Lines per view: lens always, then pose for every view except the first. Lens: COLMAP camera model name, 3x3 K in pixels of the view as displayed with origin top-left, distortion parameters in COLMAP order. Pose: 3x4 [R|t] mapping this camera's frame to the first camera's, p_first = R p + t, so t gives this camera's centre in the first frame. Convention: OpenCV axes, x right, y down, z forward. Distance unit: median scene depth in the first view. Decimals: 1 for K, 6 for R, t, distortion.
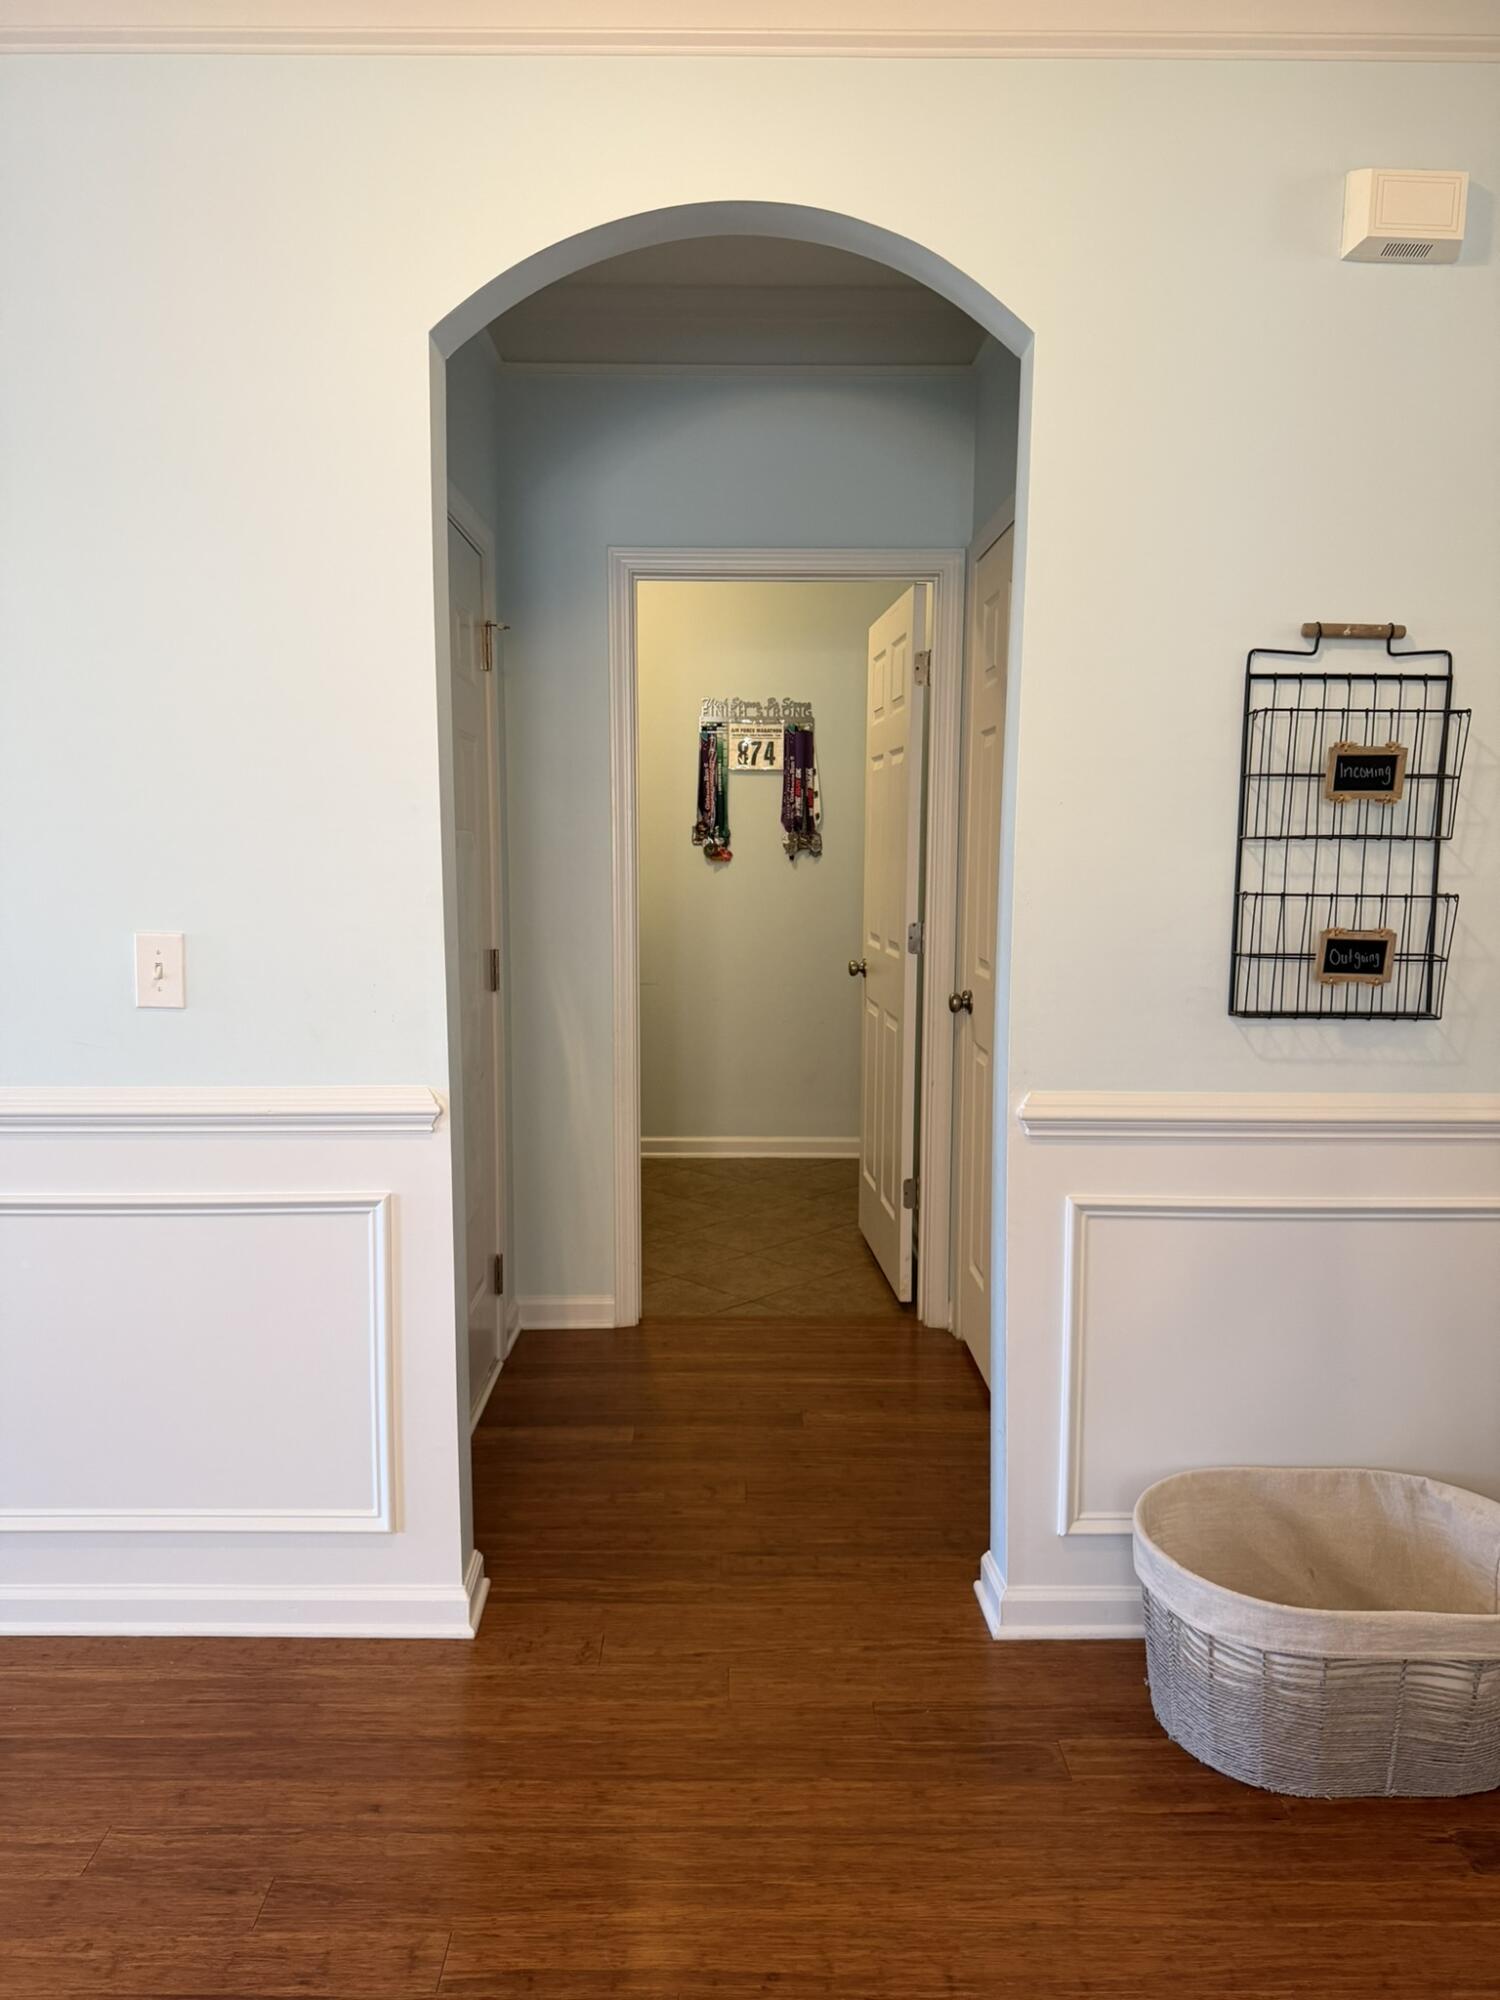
lens RADIAL K [[1408.5, 0, 750.0], [0, 1408.5, 1000.0], [0, 0, 1]] dist [0.081687, -0.130222]
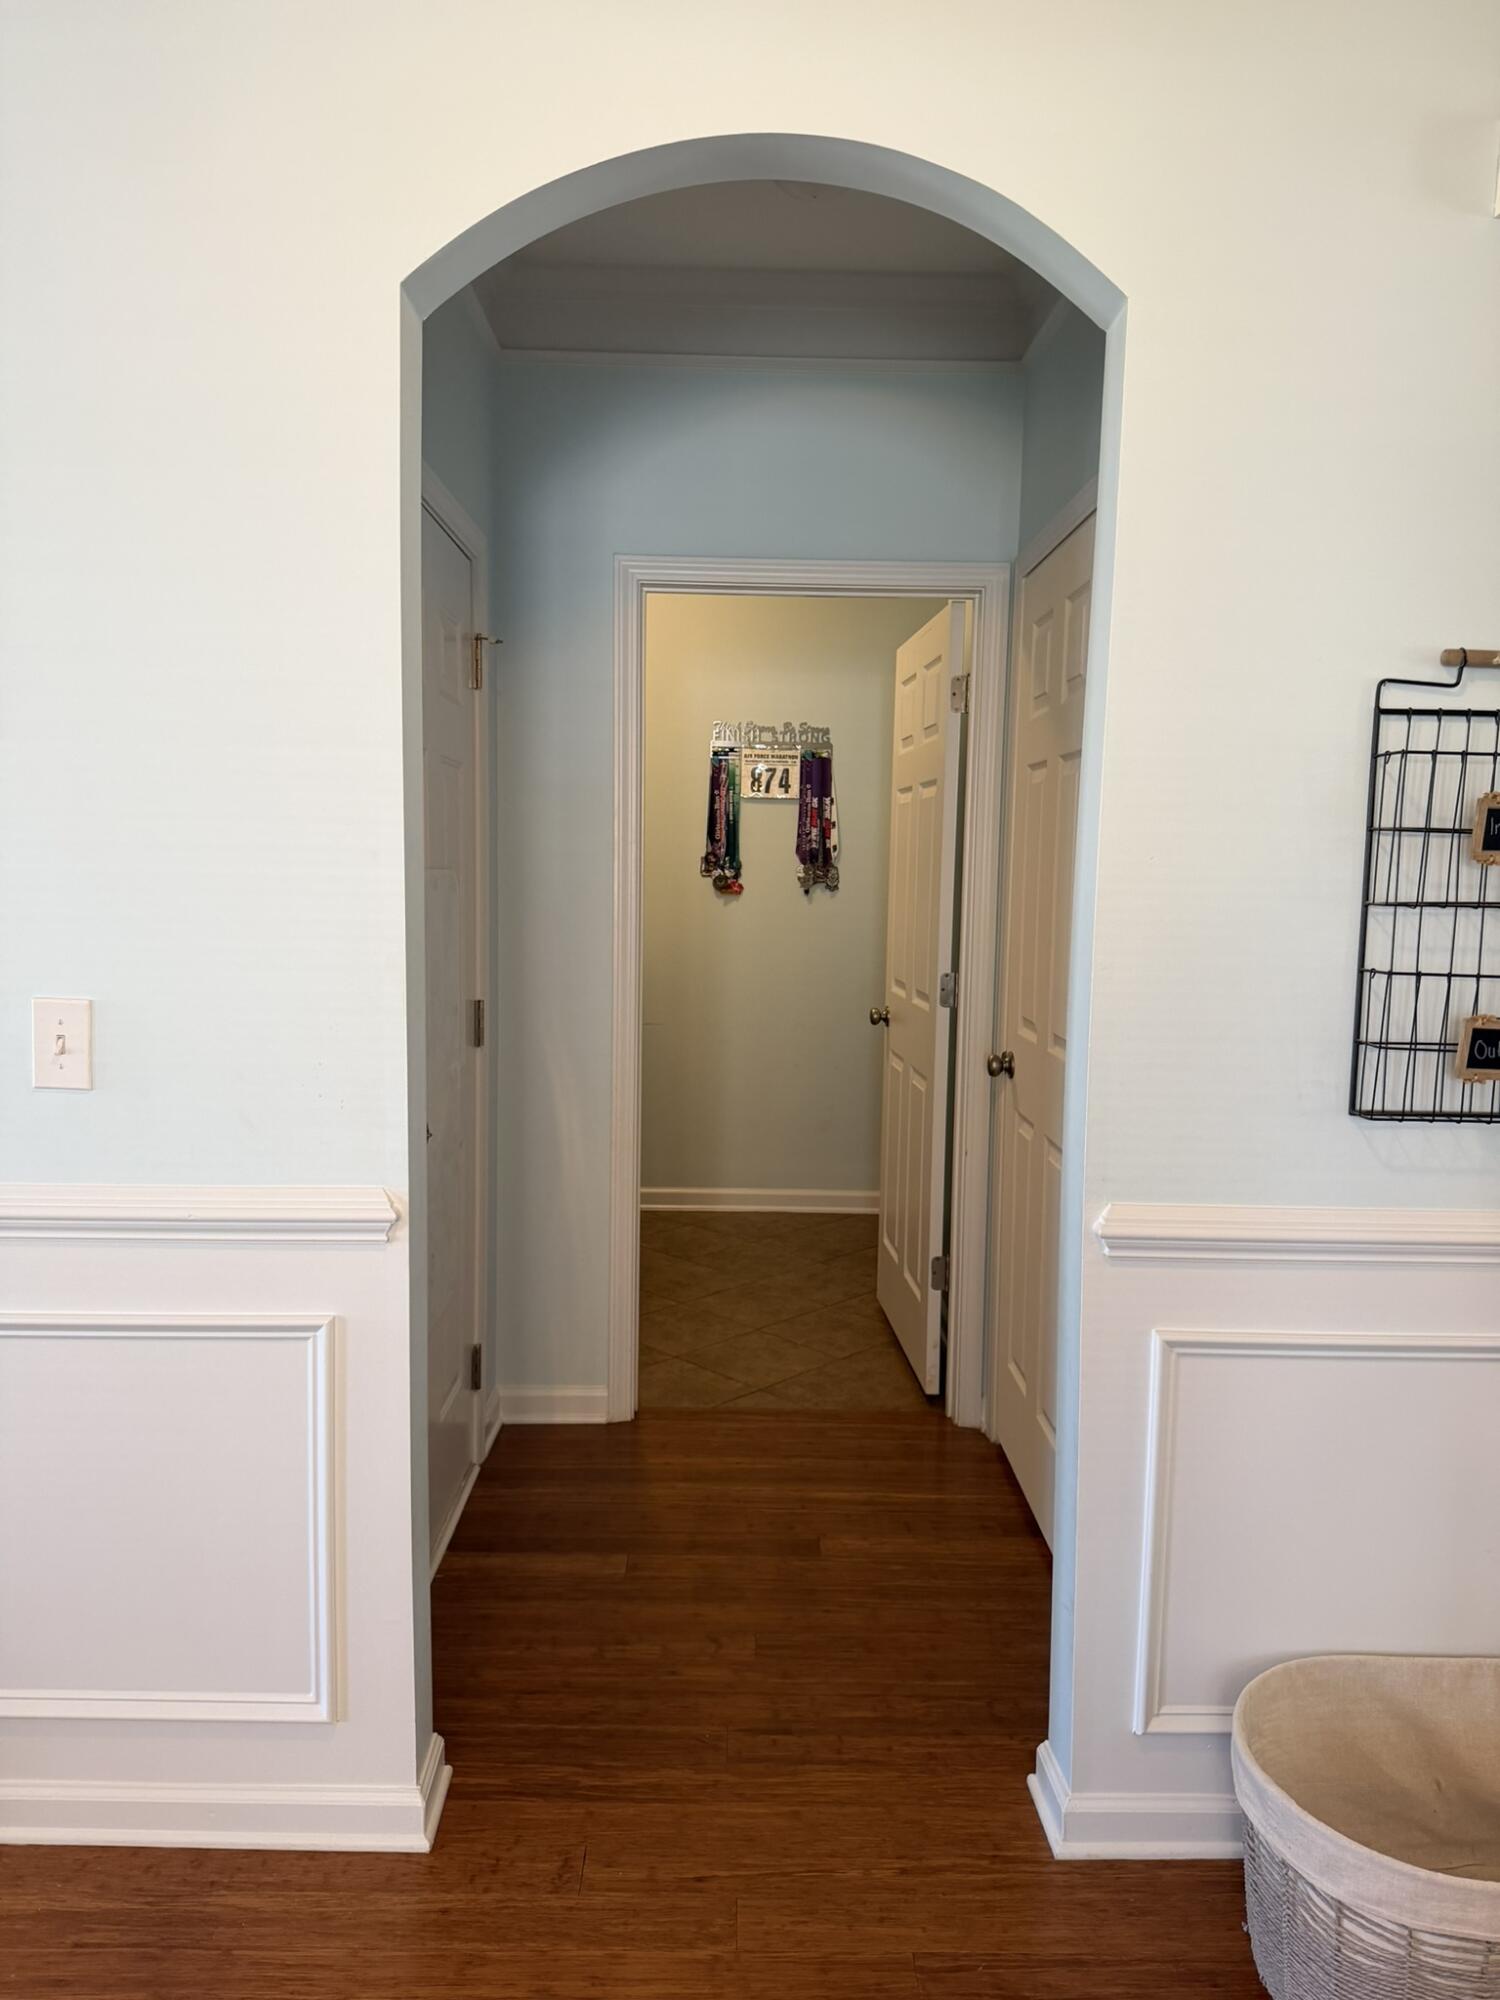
lens RADIAL K [[1387.1, 0, 762.5], [0, 1387.1, 982.0], [0, 0, 1]] dist [0.003268, -0.005612]
pose [[0.999869, 0.014276, 0.007684, -0.010803], [-0.014087, 0.999609, -0.024134, -0.033215], [-0.008026, 0.024023, 0.999679, 0.146279]]
